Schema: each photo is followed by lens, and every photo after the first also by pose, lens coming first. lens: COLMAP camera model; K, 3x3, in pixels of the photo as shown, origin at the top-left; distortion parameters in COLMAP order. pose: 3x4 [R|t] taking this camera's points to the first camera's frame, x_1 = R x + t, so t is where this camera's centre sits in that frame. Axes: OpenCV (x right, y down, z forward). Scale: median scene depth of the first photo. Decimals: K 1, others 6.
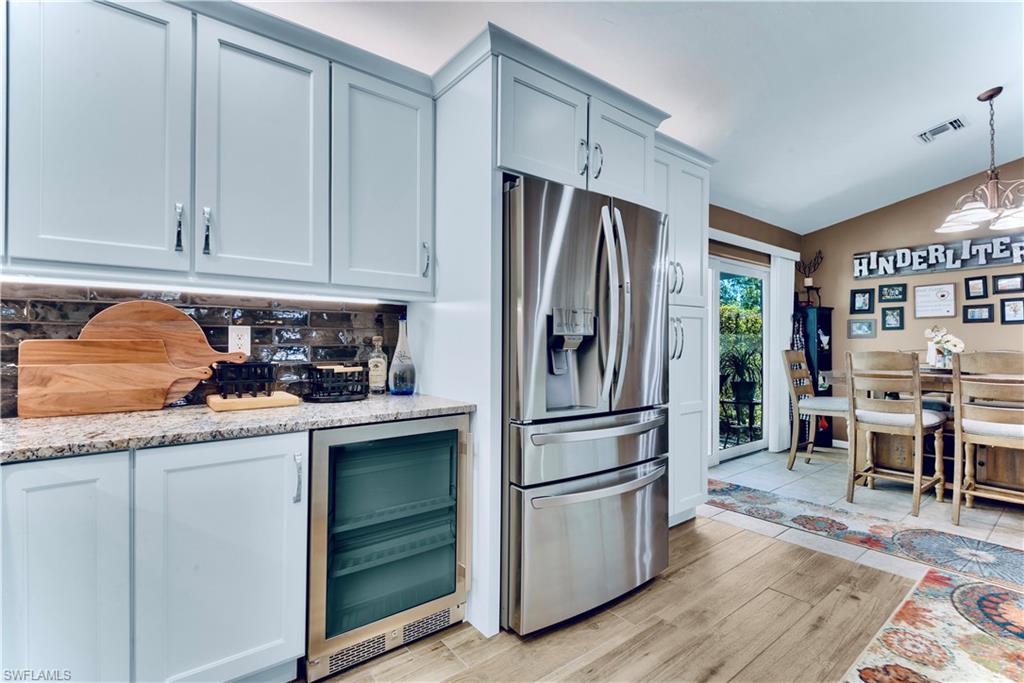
lens RADIAL K [[471.5, 0, 512.8], [0, 471.5, 346.3], [0, 0, 1]] dist [-0.004871, -0.006616]
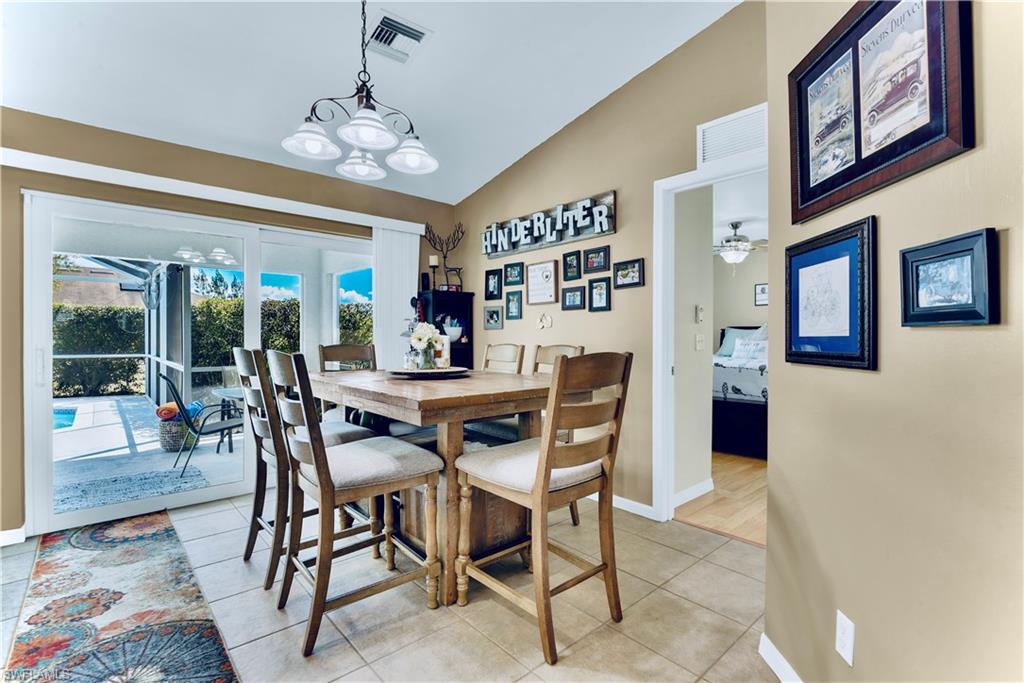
lens RADIAL K [[471.5, 0, 511.6], [0, 471.5, 337.0], [0, 0, 1]] dist [-0.004871, -0.006616]
pose [[0.998349, 0.001254, 0.057423, 1.166168], [-0.001160, 0.999998, -0.001669, -0.005370], [-0.057425, 0.001599, 0.998349, 0.288157]]
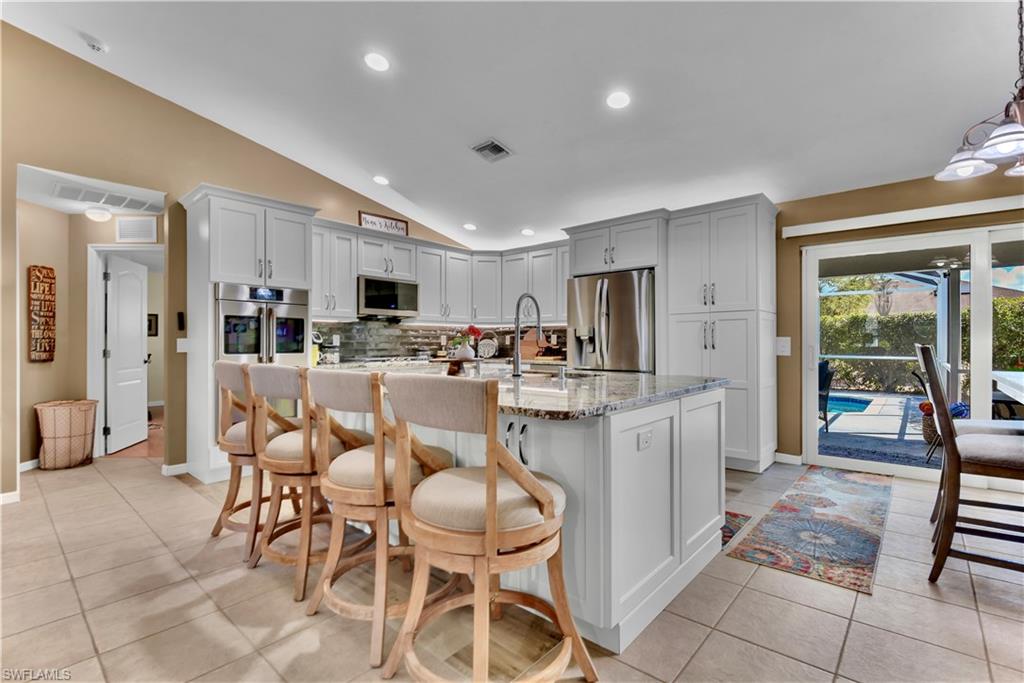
lens RADIAL K [[471.5, 0, 517.7], [0, 471.5, 338.8], [0, 0, 1]] dist [-0.004871, -0.006616]
pose [[0.186242, -0.007484, -0.982475, 1.528786], [-0.002363, 0.999965, -0.008065, 0.007302], [0.982501, 0.003823, 0.186218, 0.107531]]
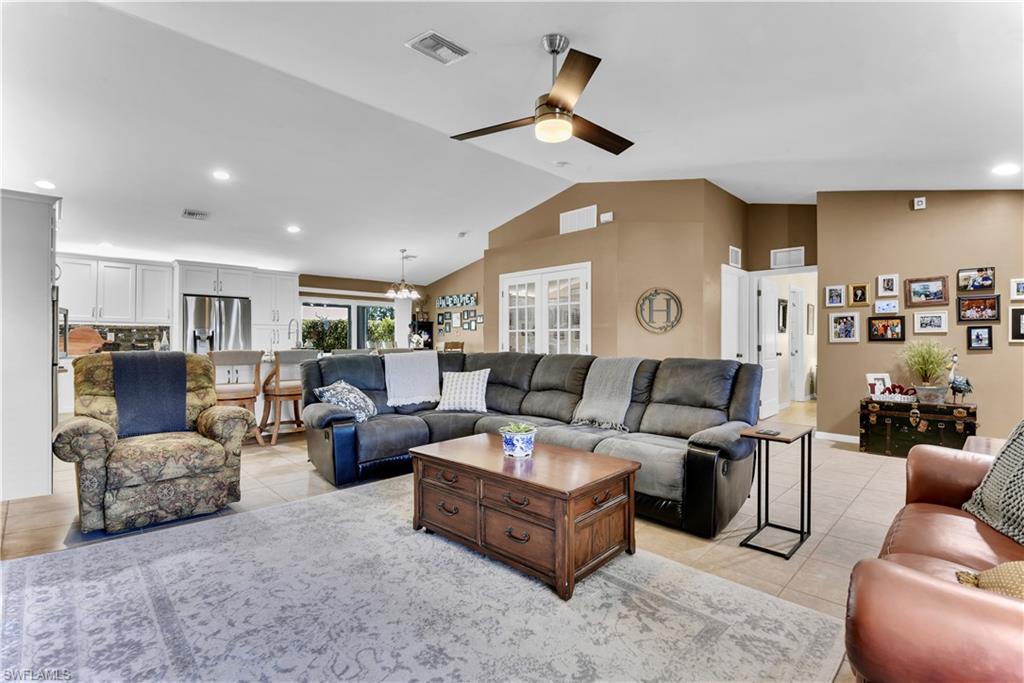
lens RADIAL K [[471.5, 0, 512.3], [0, 471.5, 338.1], [0, 0, 1]] dist [-0.004871, -0.006616]
pose [[0.994082, 0.005063, 0.108517, 1.337361], [-0.004348, 0.999967, -0.006821, 0.005837], [-0.108548, 0.006308, 0.994071, -1.860159]]
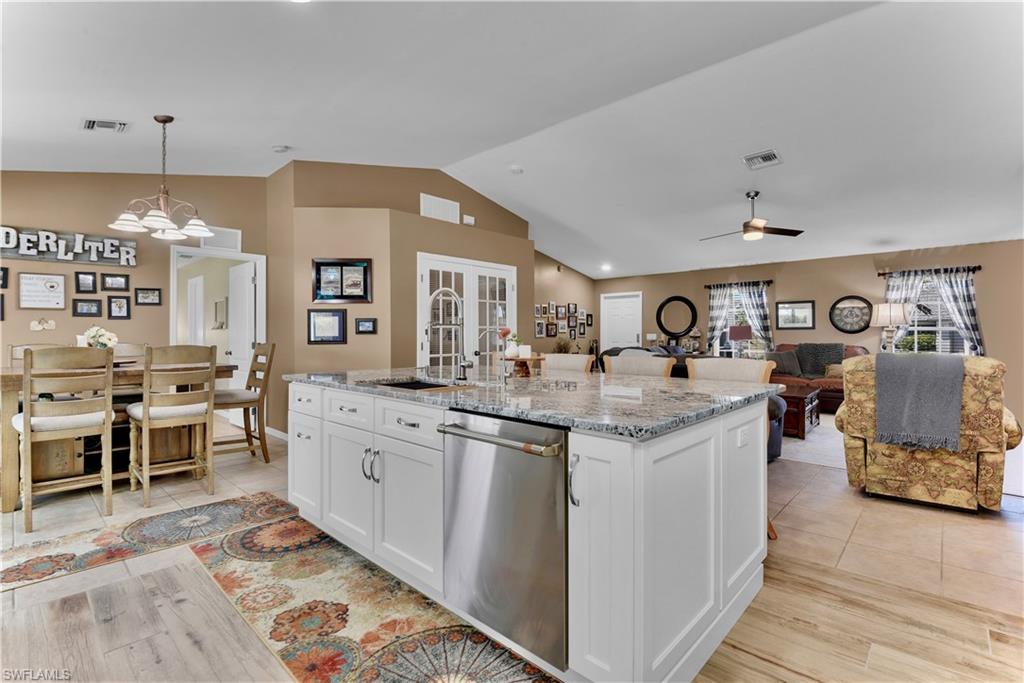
lens RADIAL K [[471.5, 0, 514.7], [0, 471.5, 329.6], [0, 0, 1]] dist [-0.004871, -0.006616]
pose [[-0.155753, 0.014277, 0.987693, -0.228269], [0.005778, 0.999892, -0.013543, -0.003929], [-0.987779, 0.003598, -0.155819, 0.316073]]
